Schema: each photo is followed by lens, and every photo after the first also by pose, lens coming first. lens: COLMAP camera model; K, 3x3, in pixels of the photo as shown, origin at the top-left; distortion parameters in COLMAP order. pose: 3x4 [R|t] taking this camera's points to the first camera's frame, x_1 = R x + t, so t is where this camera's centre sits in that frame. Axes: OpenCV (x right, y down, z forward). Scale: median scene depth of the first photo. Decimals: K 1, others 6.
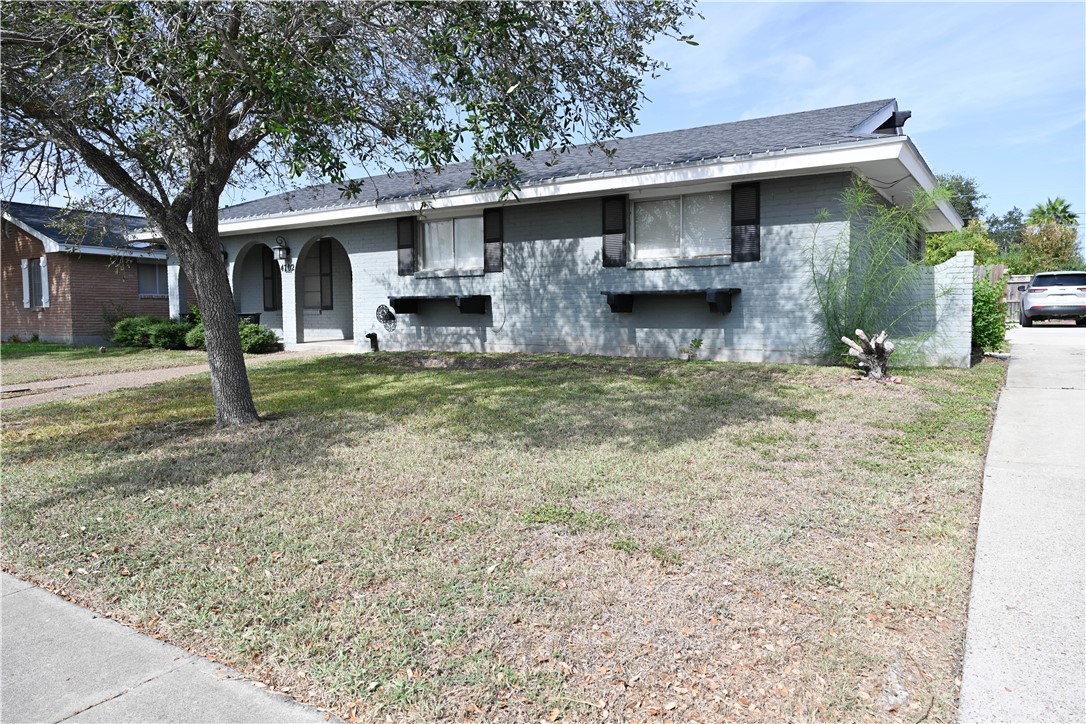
lens RADIAL K [[727.6, 0, 541.5], [0, 727.6, 363.6], [0, 0, 1]] dist [-0.011736, 0.003605]
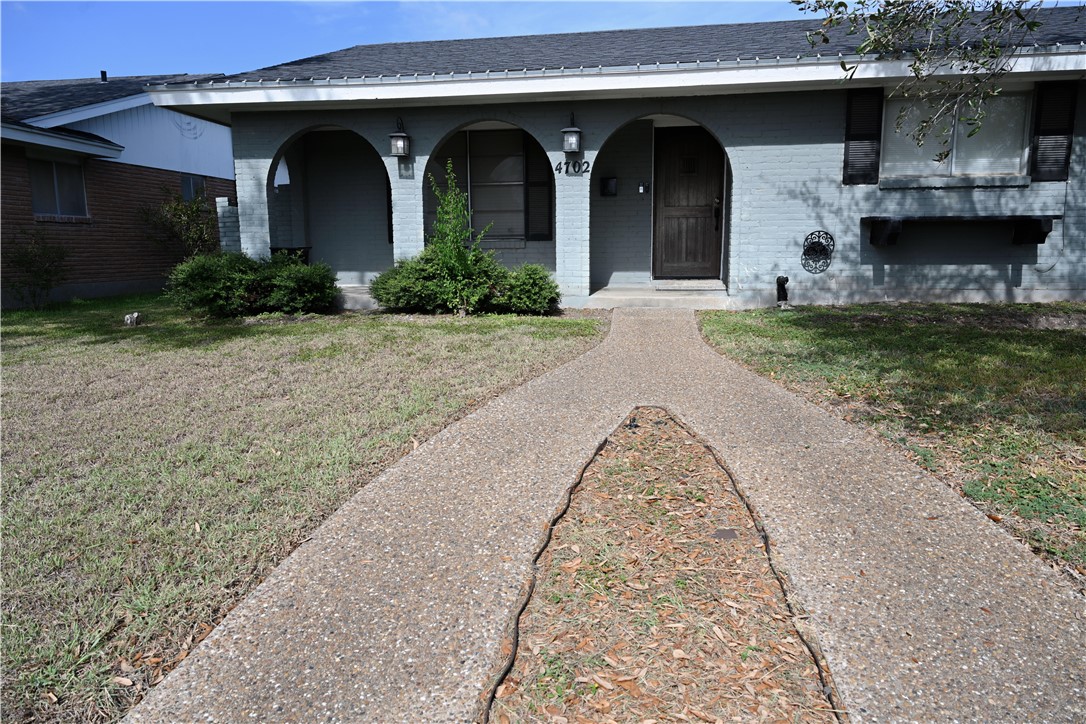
lens RADIAL K [[790.1, 0, 542.7], [0, 790.1, 363.8], [0, 0, 1]] dist [0.006736, -0.002013]
pose [[0.919849, -0.060008, 0.387656, -0.718396], [0.029884, 0.996078, 0.083280, -0.031692], [-0.391134, -0.065020, 0.918034, 0.468576]]
